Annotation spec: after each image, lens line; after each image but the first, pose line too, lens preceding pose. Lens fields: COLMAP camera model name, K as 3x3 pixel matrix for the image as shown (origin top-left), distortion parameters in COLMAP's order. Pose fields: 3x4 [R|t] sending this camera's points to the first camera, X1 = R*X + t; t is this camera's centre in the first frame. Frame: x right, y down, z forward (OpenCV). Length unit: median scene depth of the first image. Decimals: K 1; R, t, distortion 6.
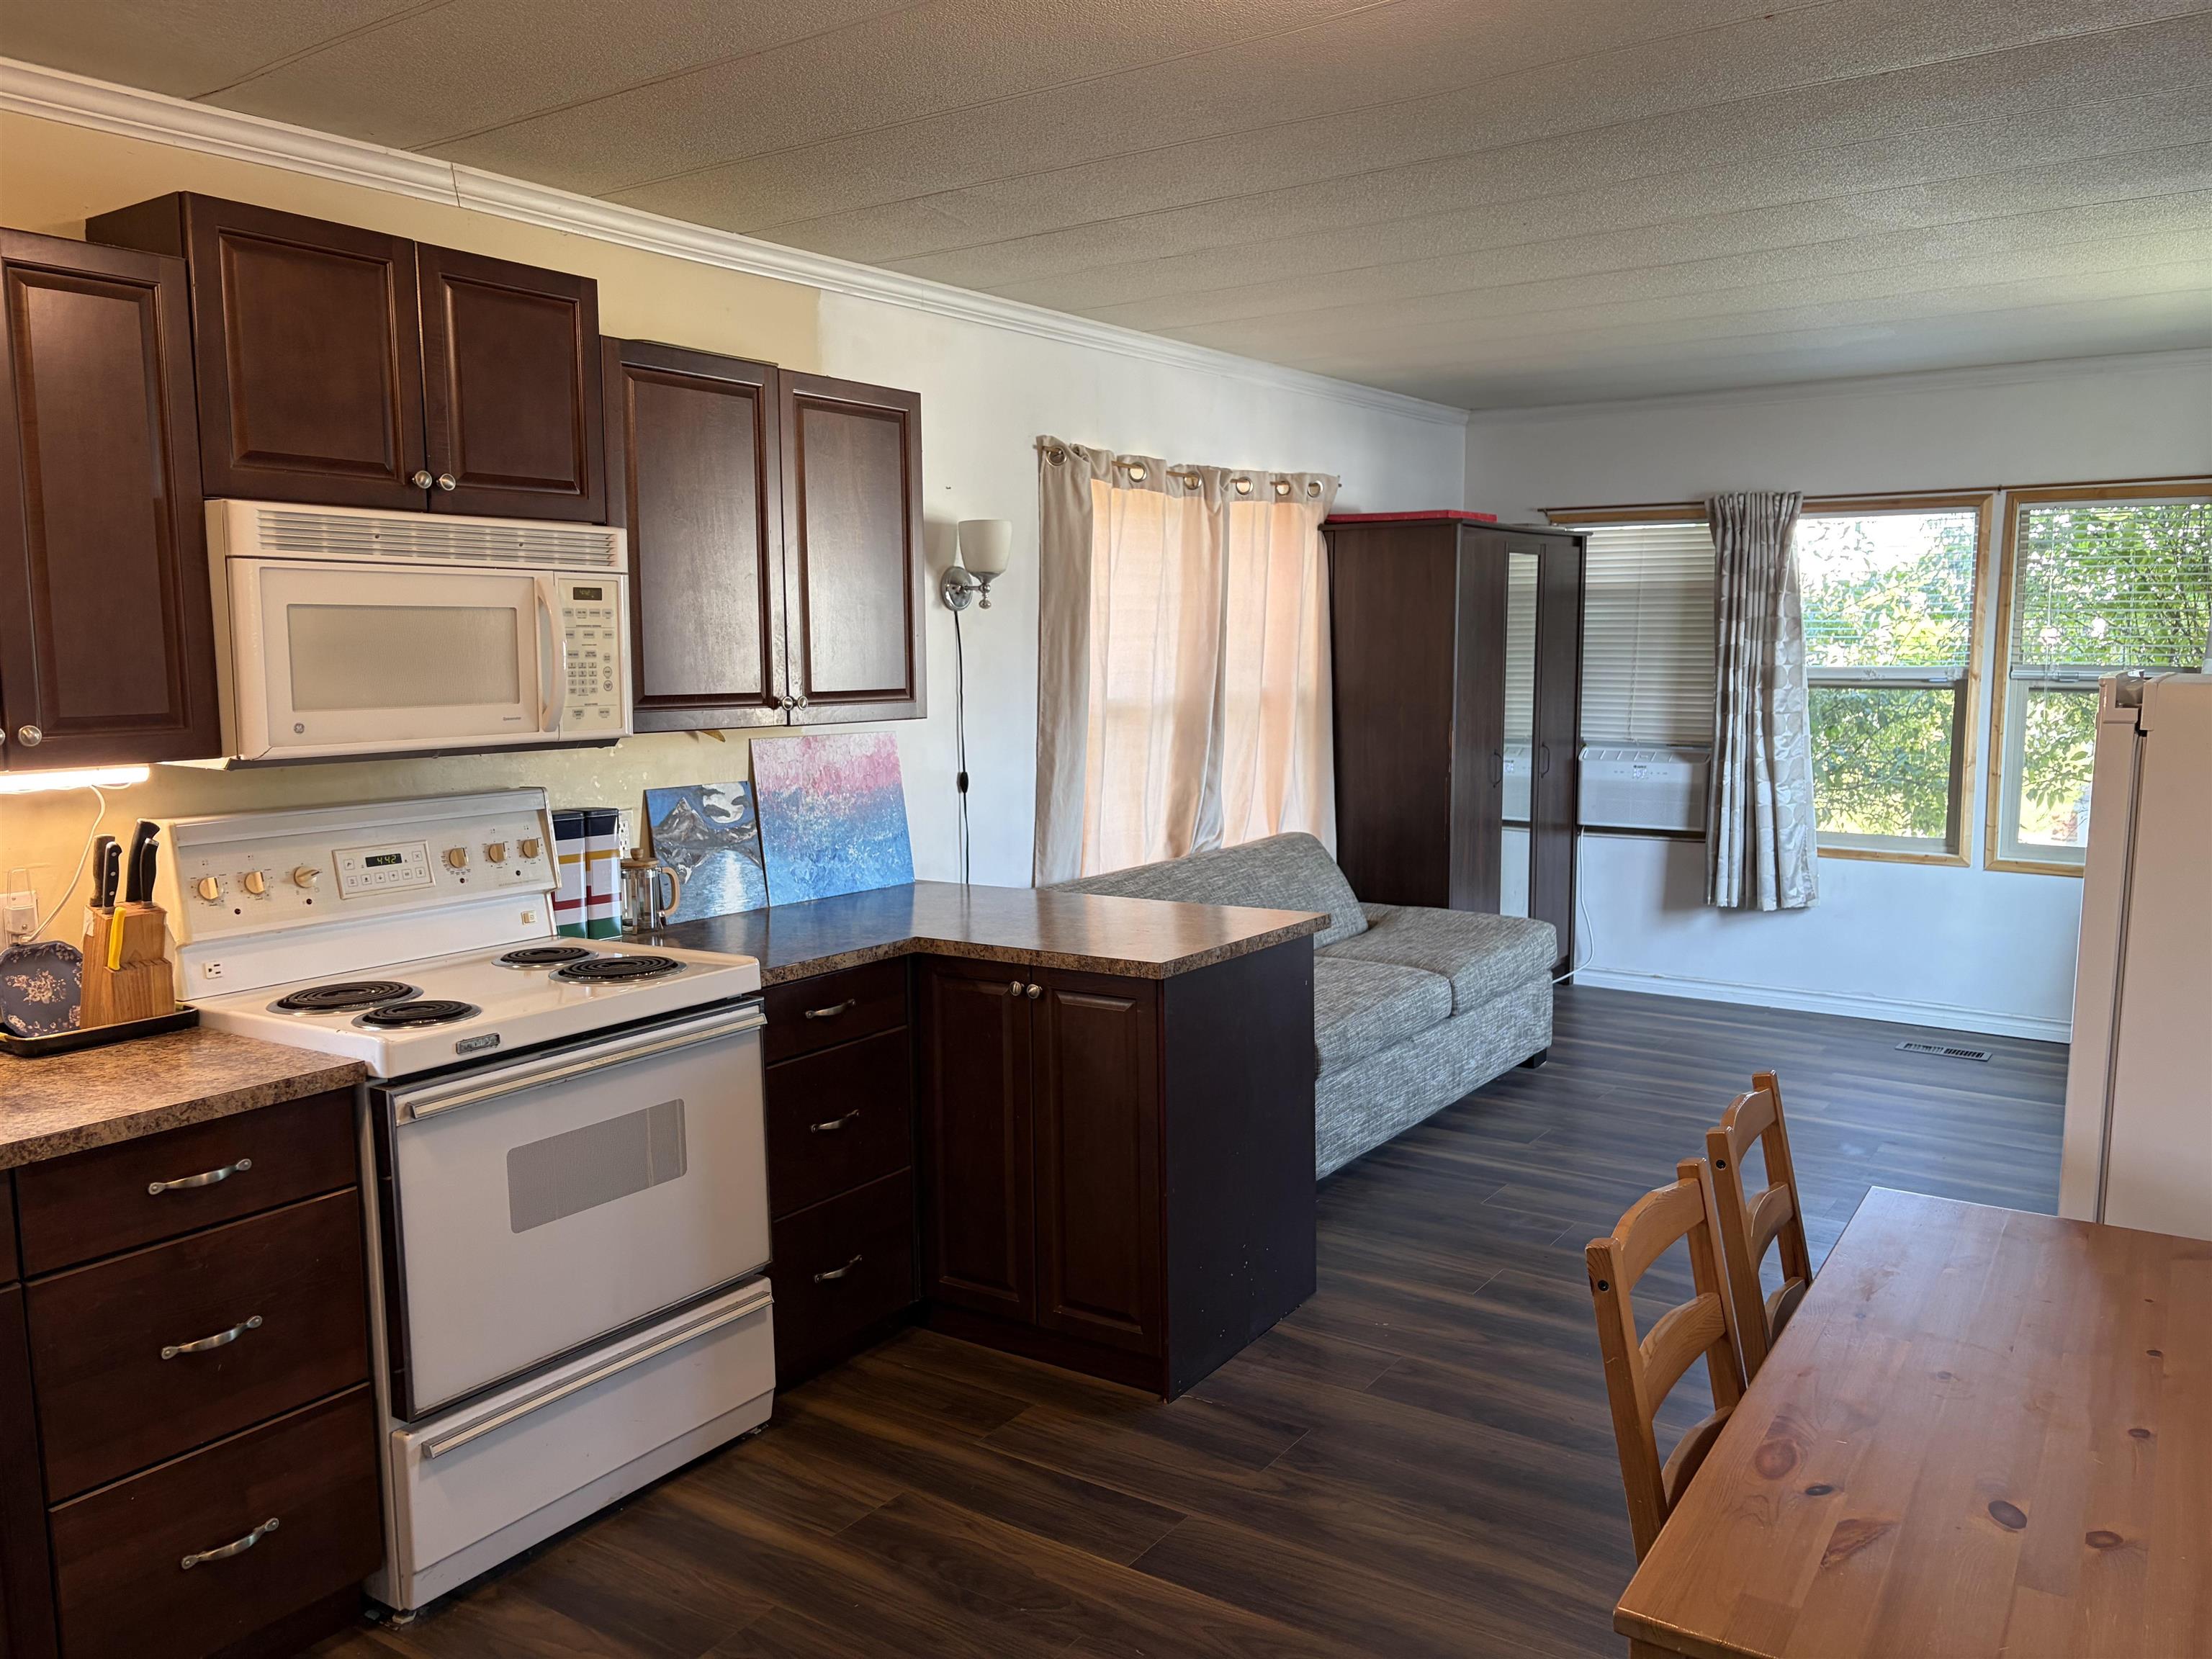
lens RADIAL K [[1674.8, 0, 1100.9], [0, 1674.8, 832.0], [0, 0, 1]] dist [0.057672, -0.062967]
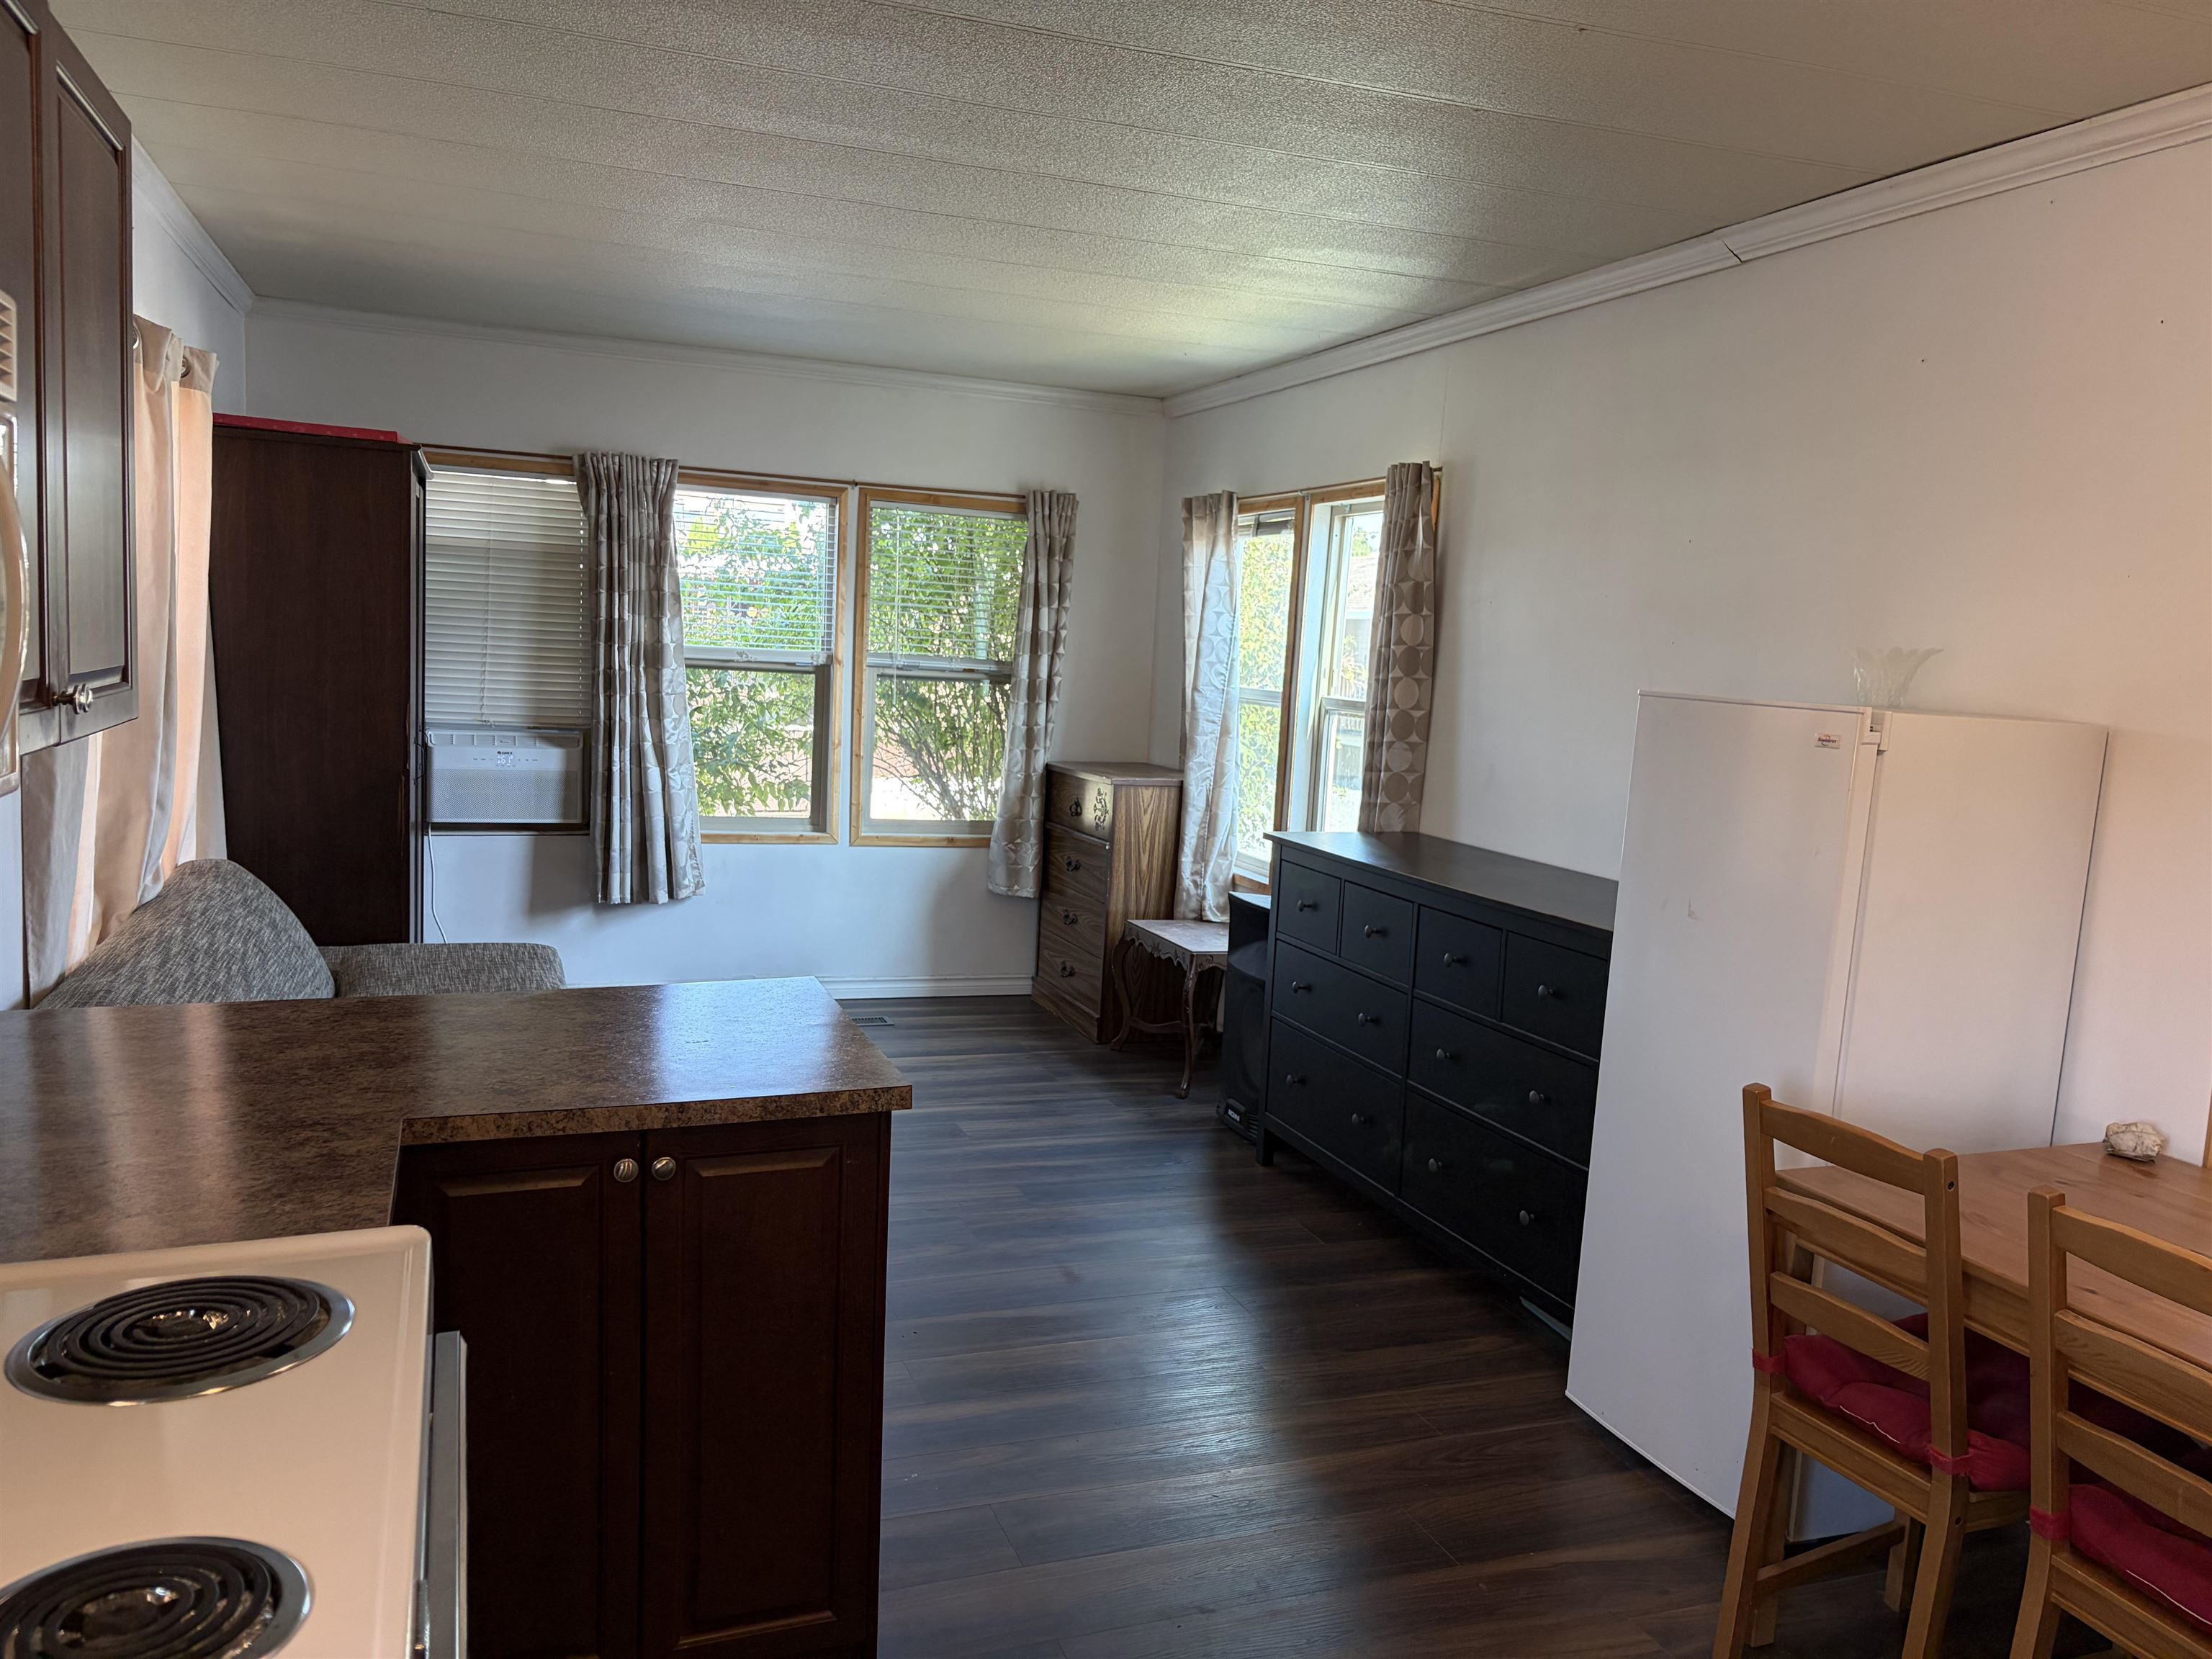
lens RADIAL K [[1674.8, 0, 1100.9], [0, 1674.8, 838.0], [0, 0, 1]] dist [0.057672, -0.062967]
pose [[0.552636, -0.066402, 0.830773, -0.249409], [0.041093, 0.997780, 0.052414, -0.029285], [-0.832409, 0.005173, 0.554138, 0.274258]]
